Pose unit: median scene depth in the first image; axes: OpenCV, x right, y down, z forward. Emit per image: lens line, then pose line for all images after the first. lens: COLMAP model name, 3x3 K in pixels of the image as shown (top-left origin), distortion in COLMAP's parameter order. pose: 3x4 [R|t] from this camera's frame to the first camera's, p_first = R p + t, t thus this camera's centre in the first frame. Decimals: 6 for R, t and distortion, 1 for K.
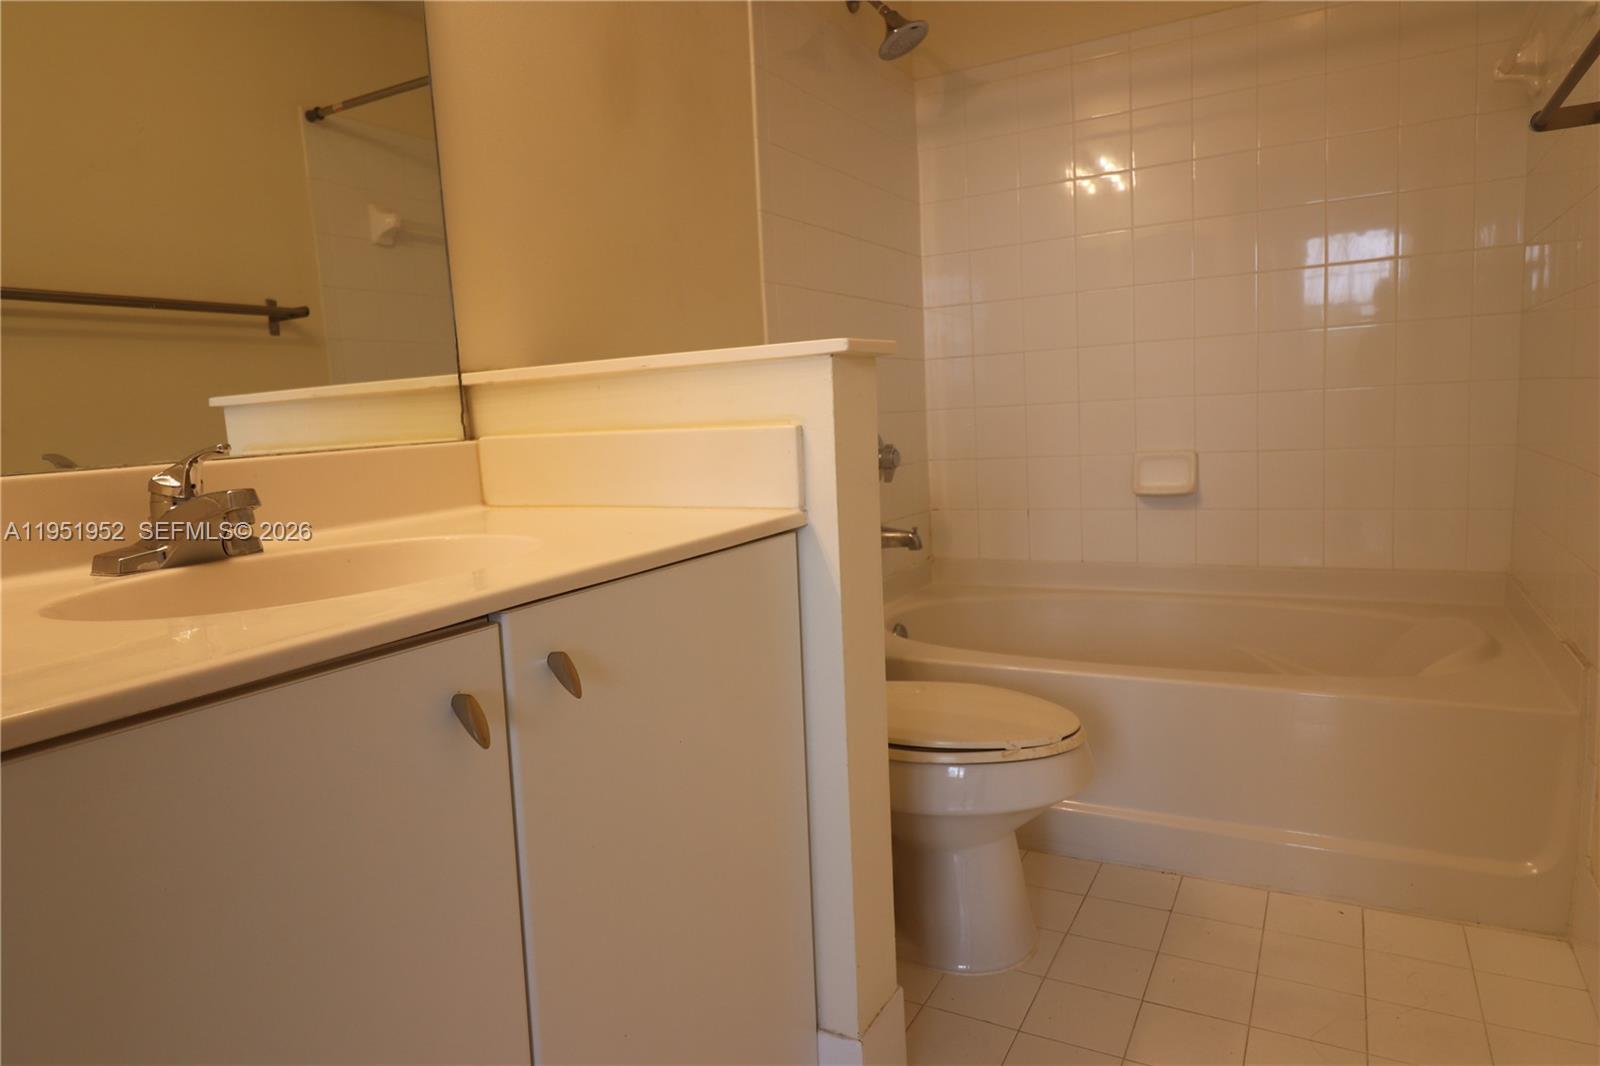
lens RADIAL K [[992.7, 0, 786.6], [0, 992.7, 526.2], [0, 0, 1]] dist [0.010957, -0.011453]
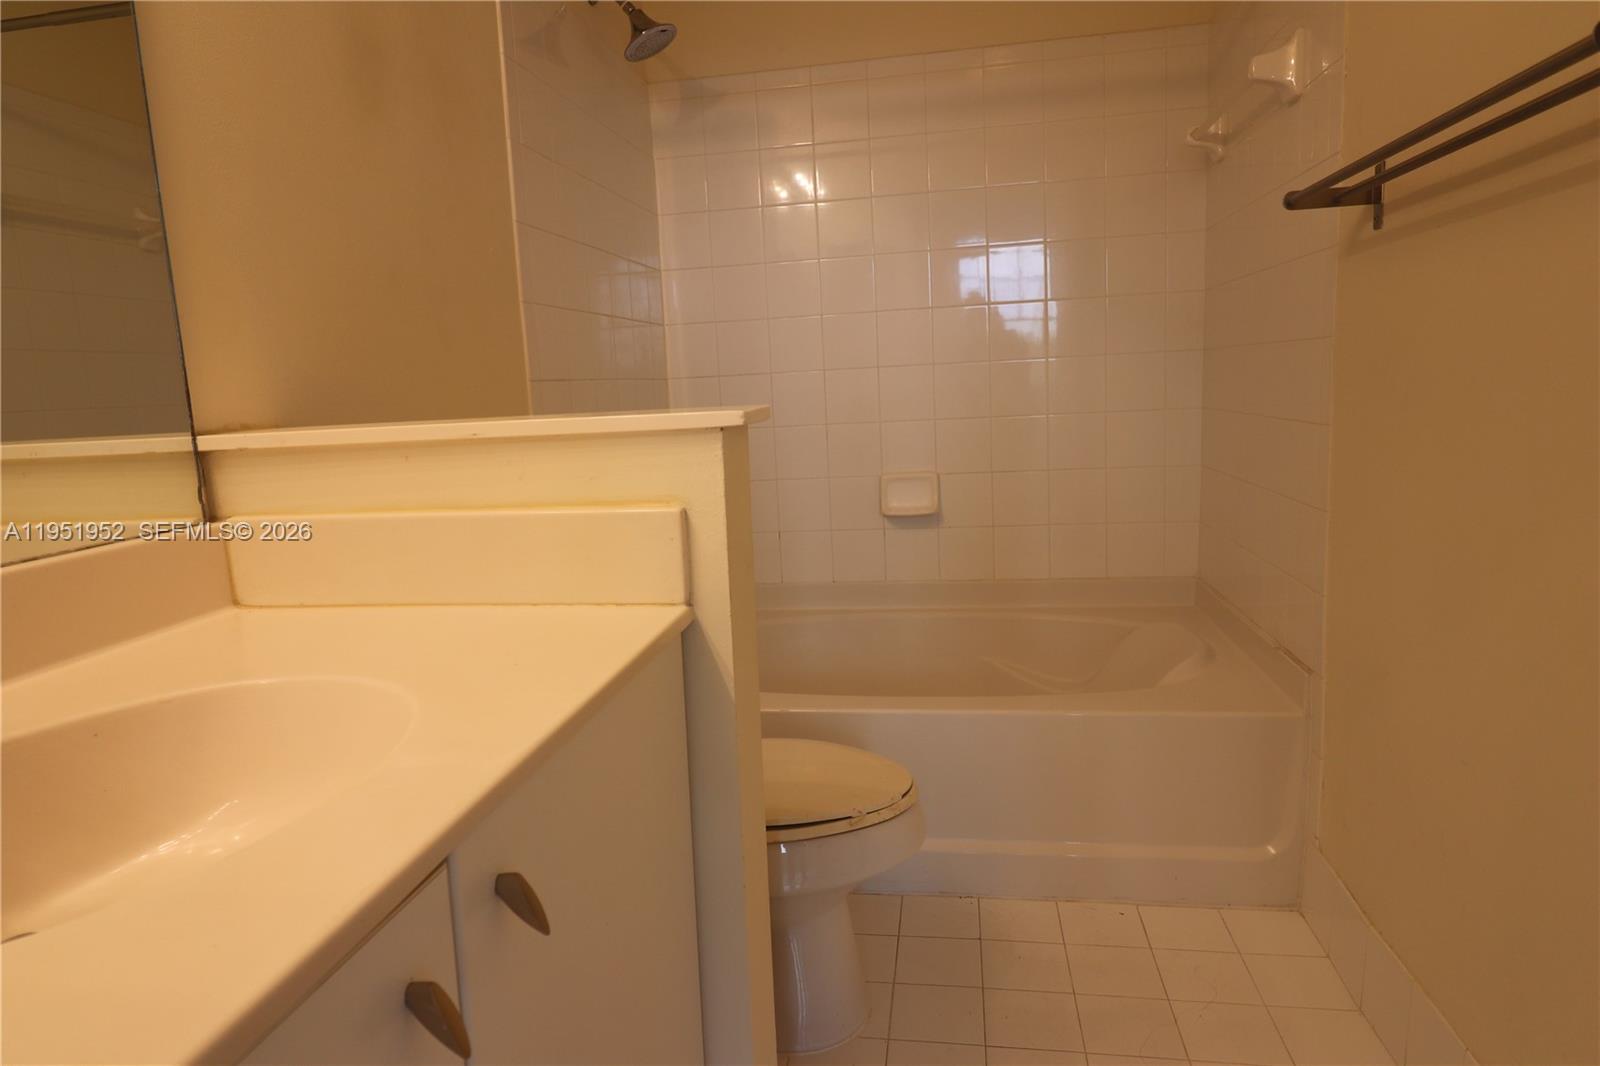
lens RADIAL K [[992.7, 0, 786.8], [0, 992.7, 524.0], [0, 0, 1]] dist [0.010957, -0.011453]
pose [[0.942230, -0.041239, 0.332418, -0.120863], [0.037882, 0.999145, 0.016577, -0.063042], [-0.332817, -0.003026, 0.942987, 0.099130]]
